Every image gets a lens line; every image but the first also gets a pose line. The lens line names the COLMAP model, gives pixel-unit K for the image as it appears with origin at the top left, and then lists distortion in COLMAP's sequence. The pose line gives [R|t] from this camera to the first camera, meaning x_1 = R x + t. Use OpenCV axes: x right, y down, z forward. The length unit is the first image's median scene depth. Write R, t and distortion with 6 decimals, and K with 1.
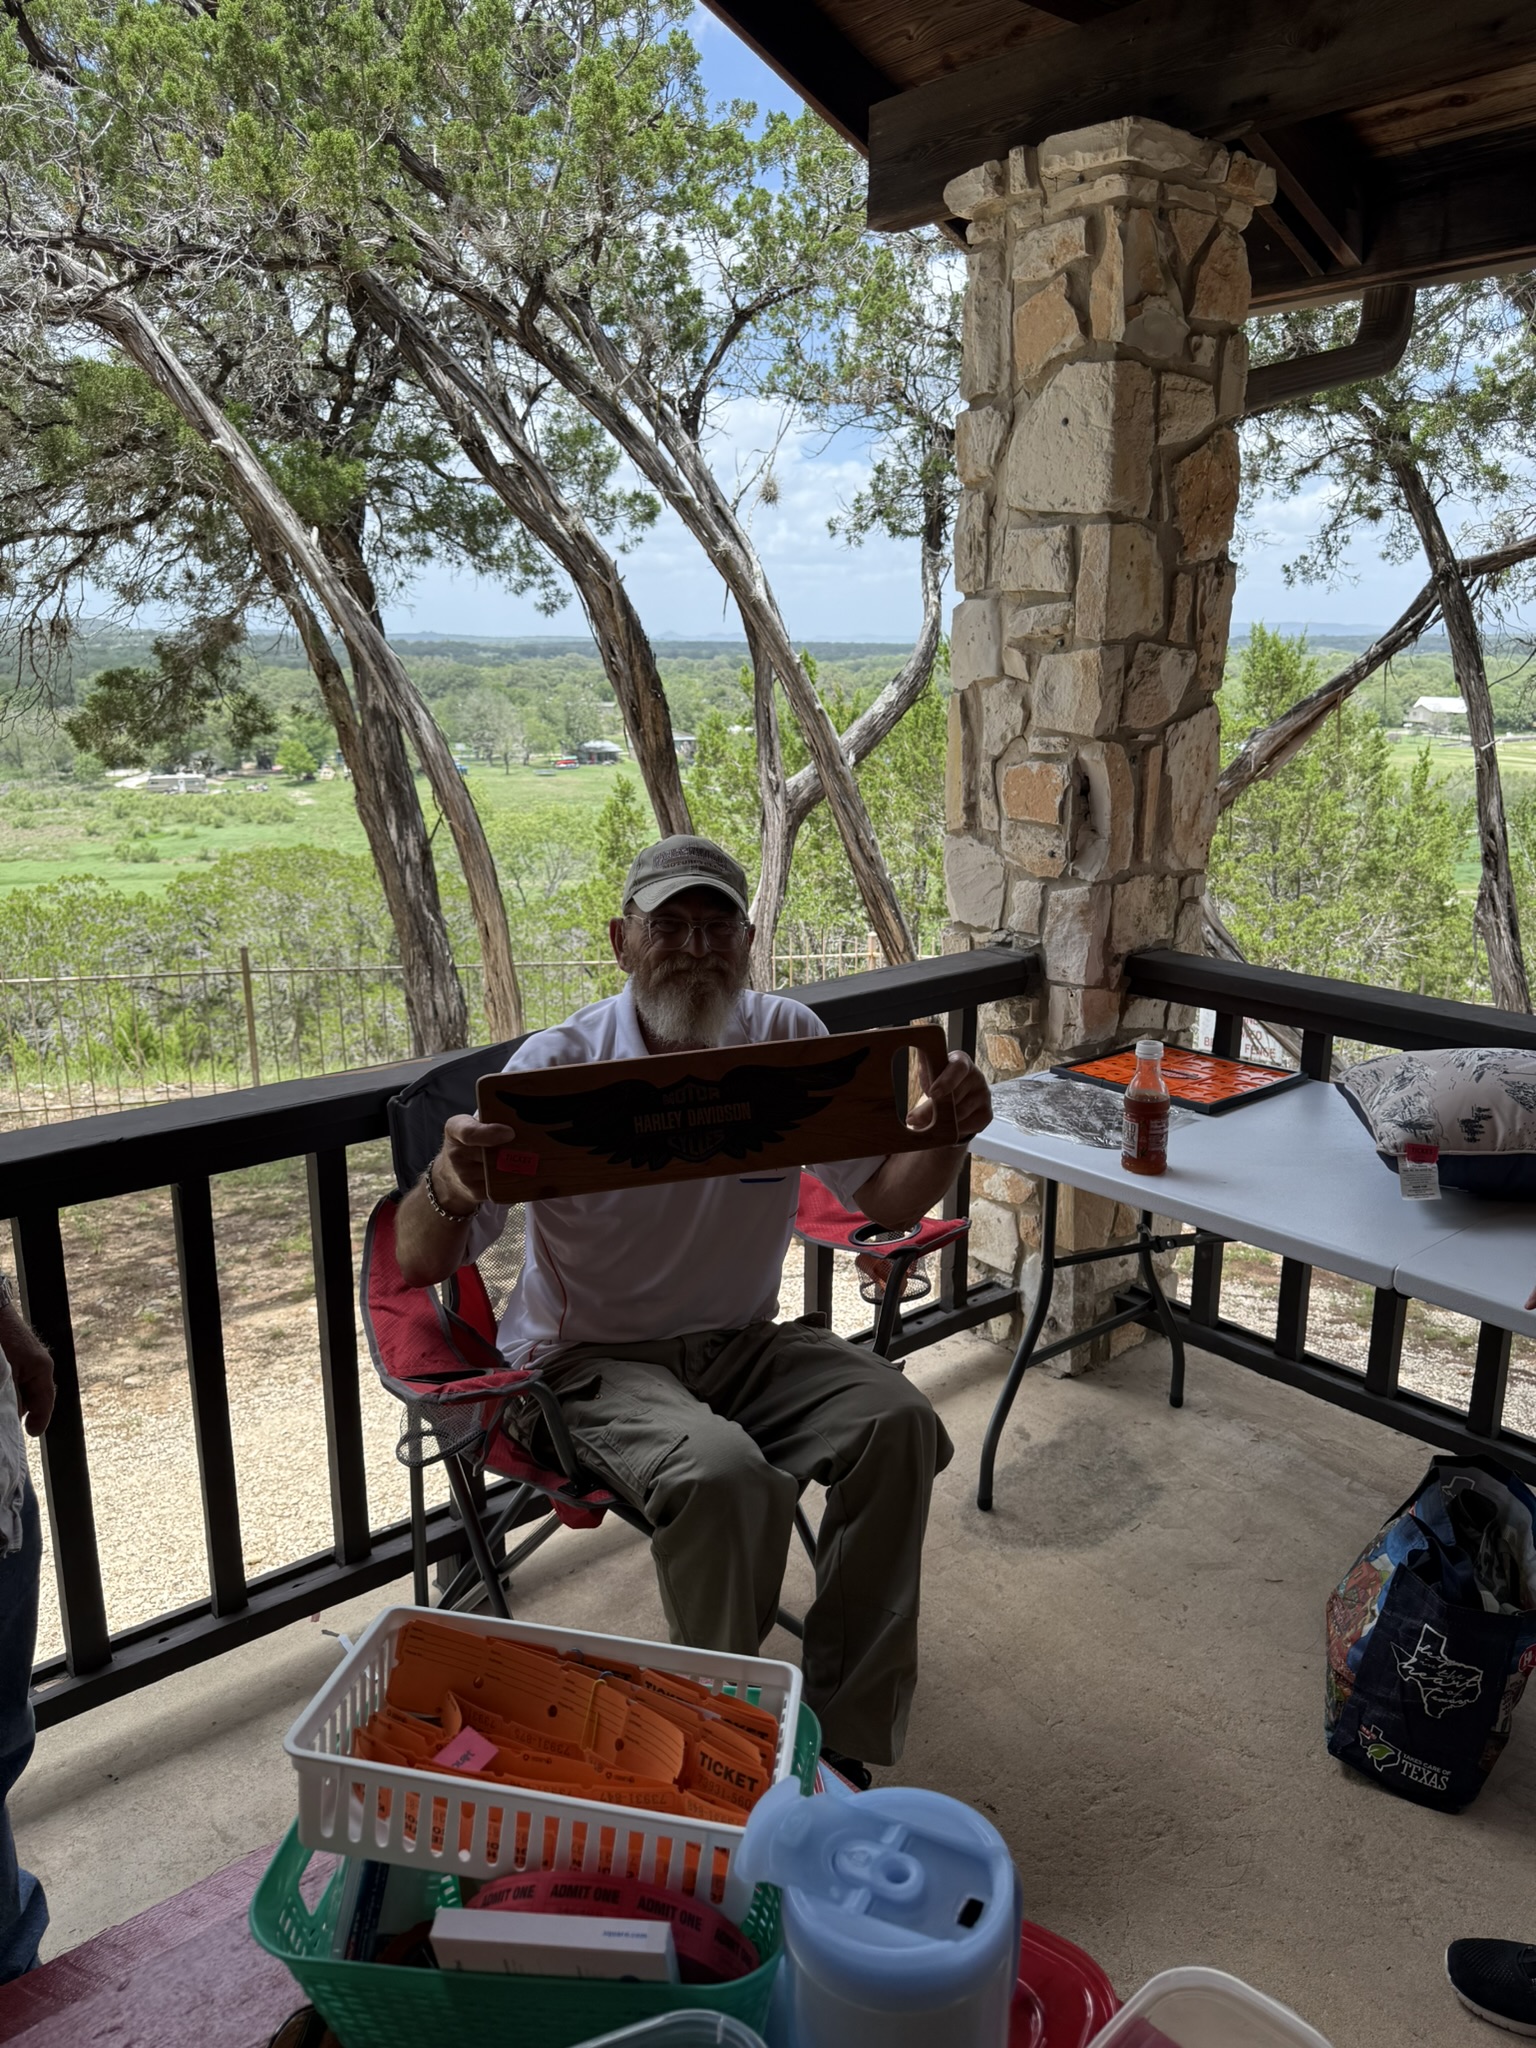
lens RADIAL K [[1442.9, 0, 761.1], [0, 1442.9, 1039.1], [0, 0, 1]] dist [0.075312, -0.124074]
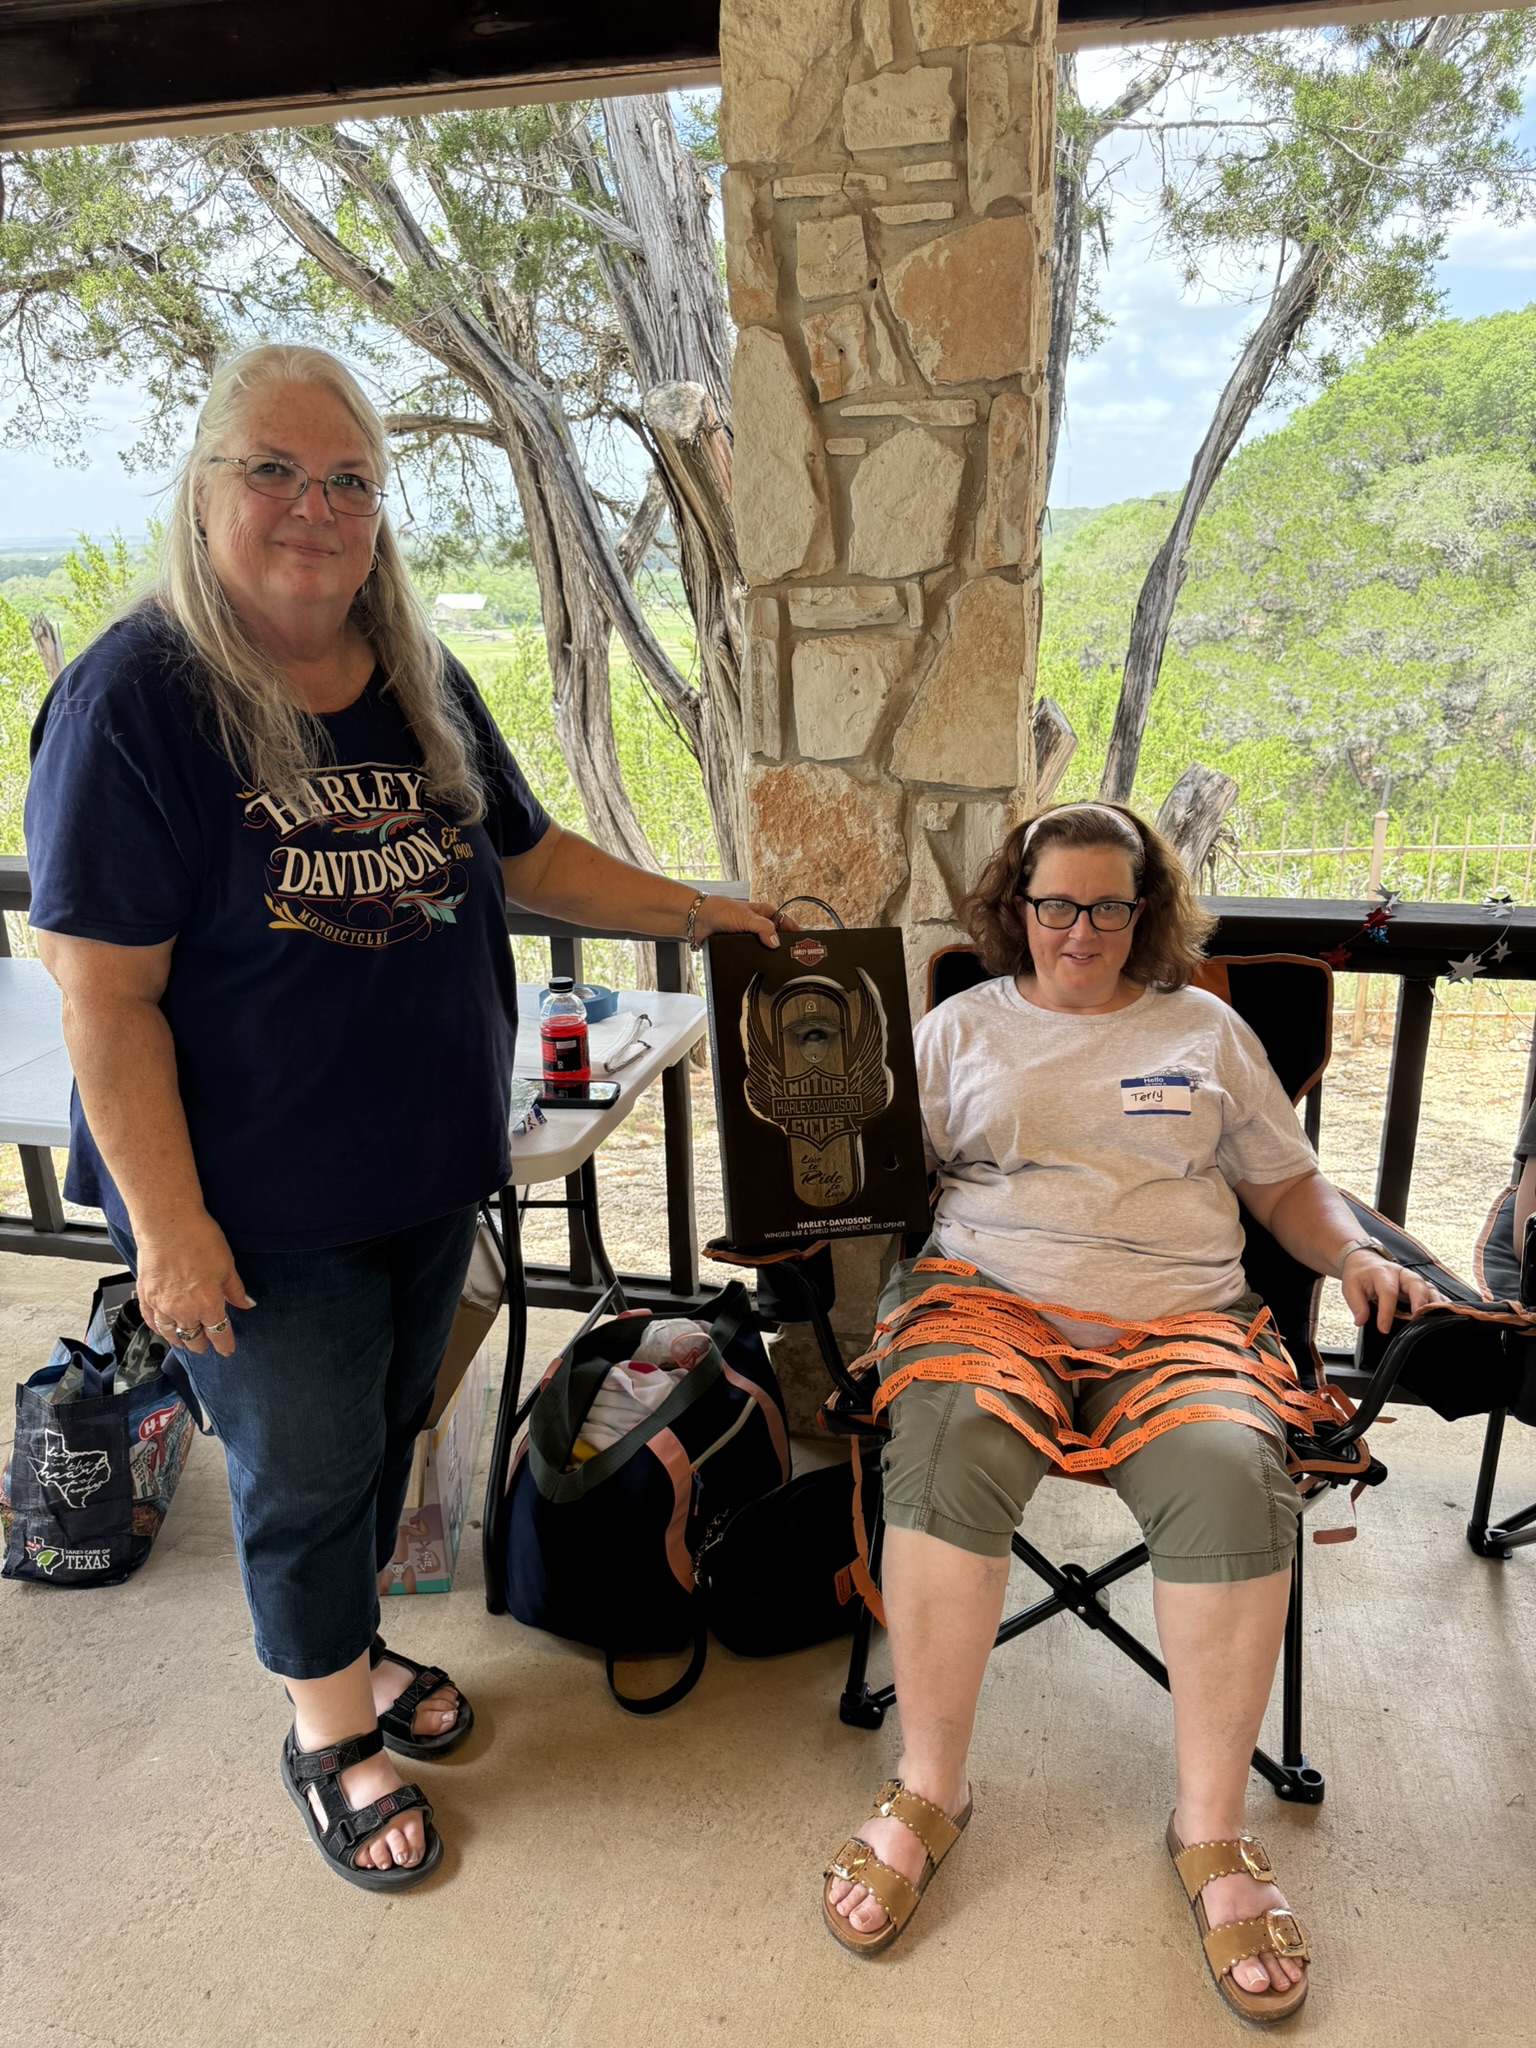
lens RADIAL K [[1446.7, 0, 767.3], [0, 1446.7, 1046.8], [0, 0, 1]] dist [0.104680, -0.204876]
pose [[0.810302, -0.210475, 0.546910, 0.214469], [0.174607, 0.977599, 0.117524, 0.054171], [-0.559395, 0.000264, 0.828901, -0.120126]]
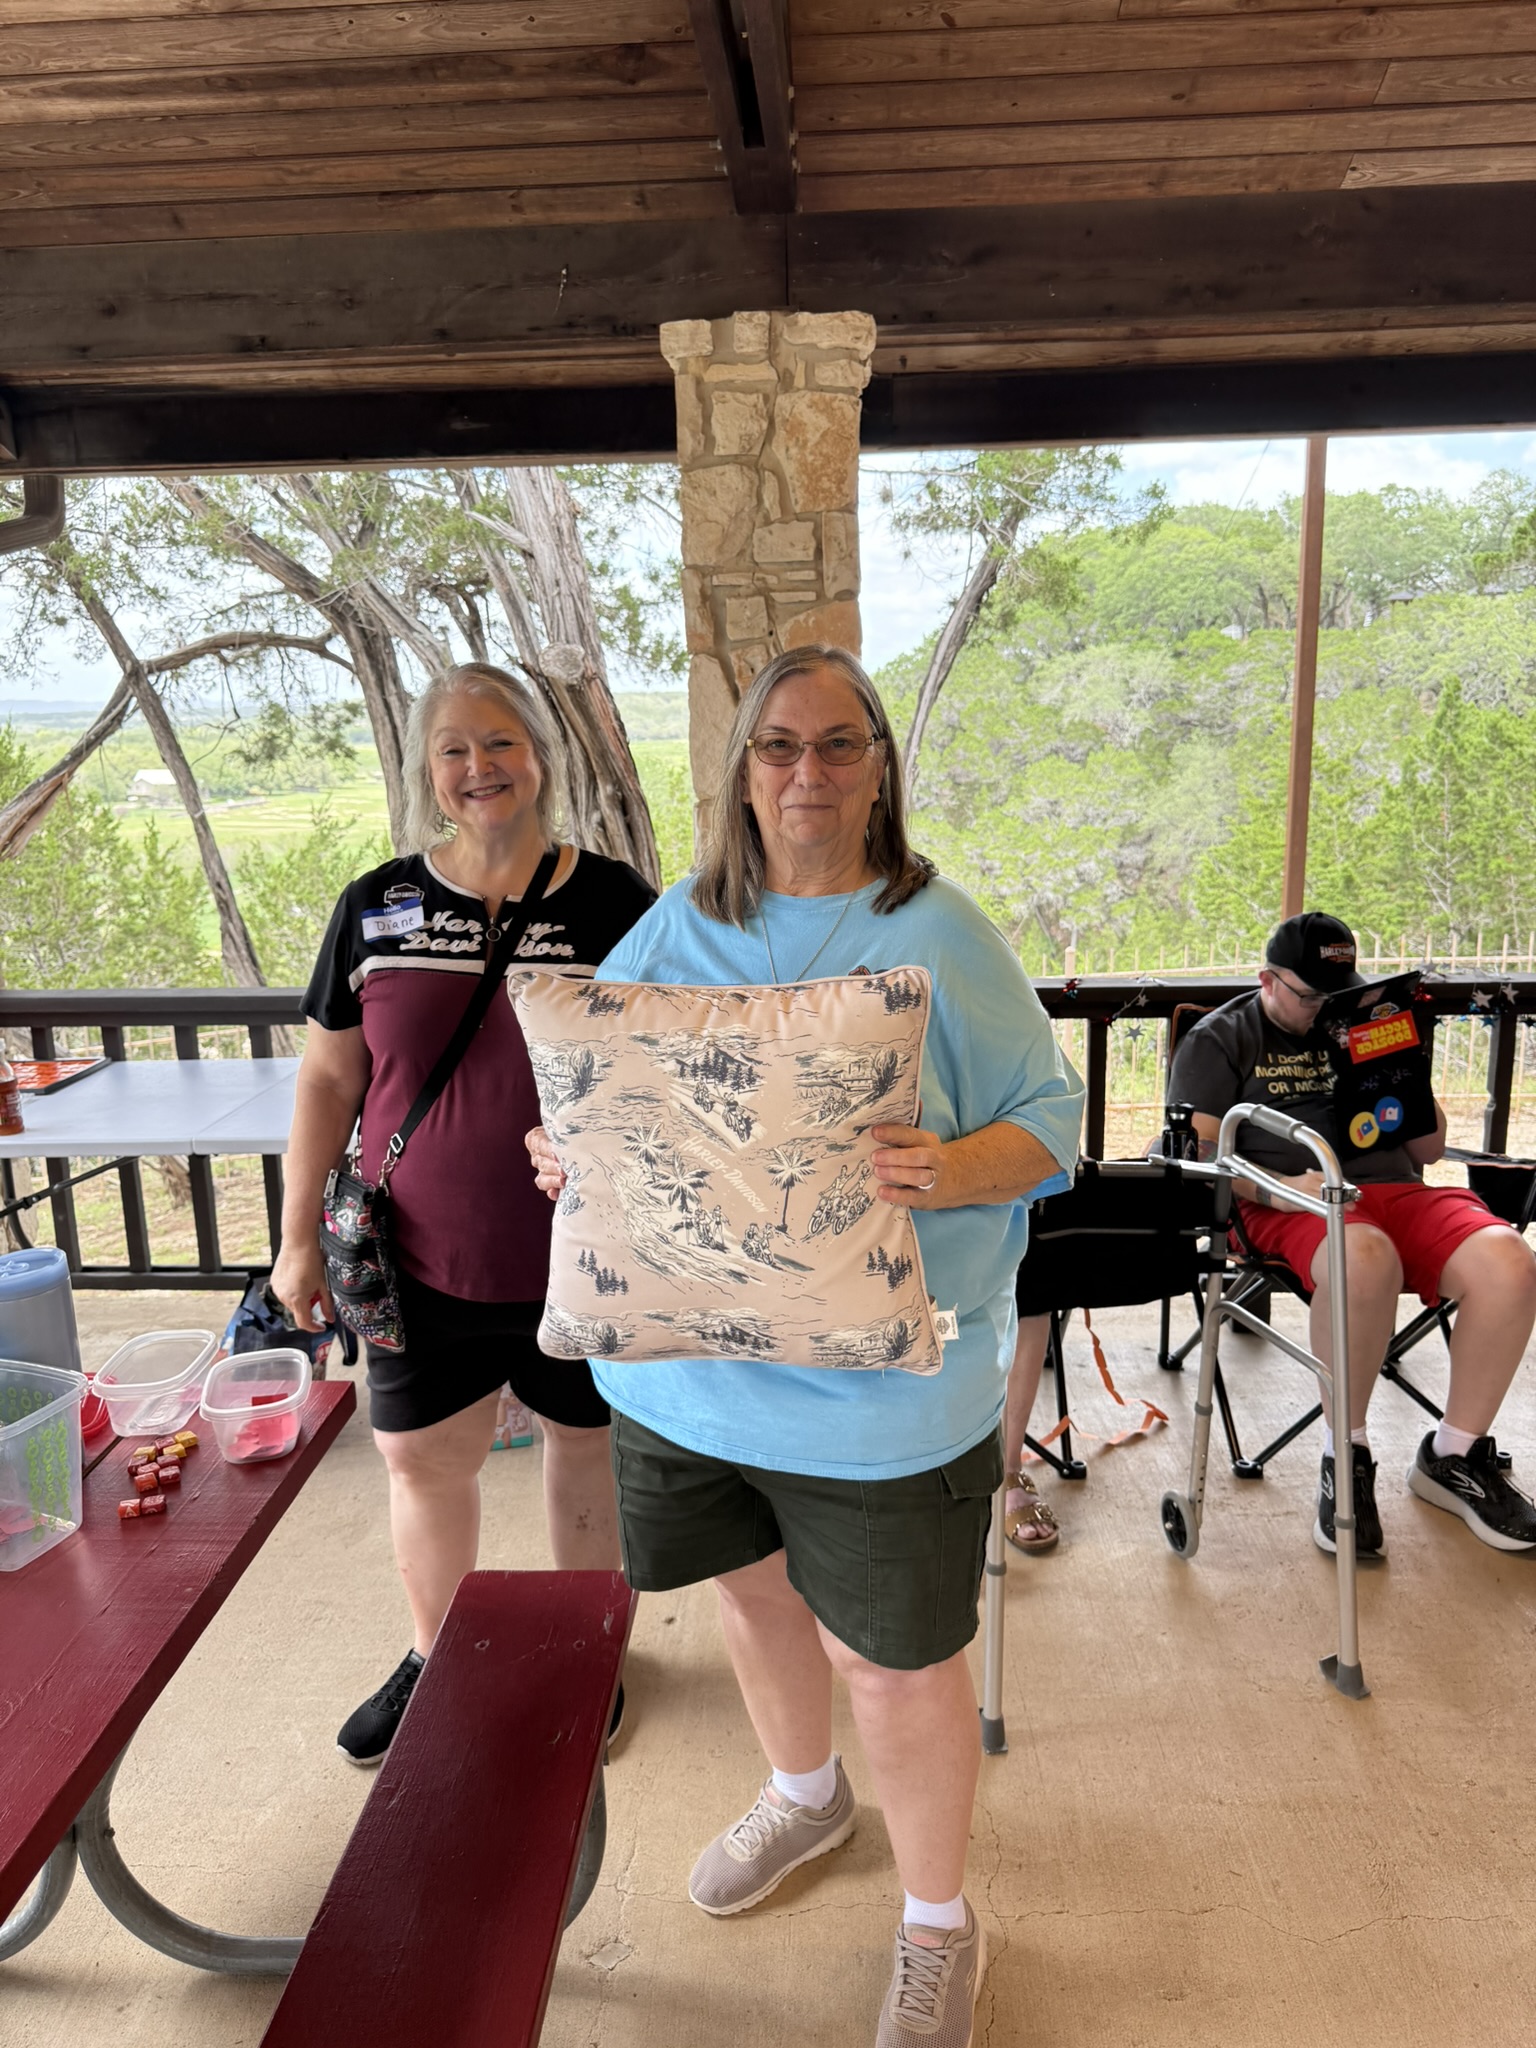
lens RADIAL K [[1465.5, 0, 762.0], [0, 1465.5, 1019.7], [0, 0, 1]] dist [0.002292, -0.007058]
pose [[0.687682, -0.165743, 0.706839, -0.148263], [0.209478, 0.977483, 0.025405, 0.070760], [-0.695134, 0.130597, 0.706918, -0.347007]]
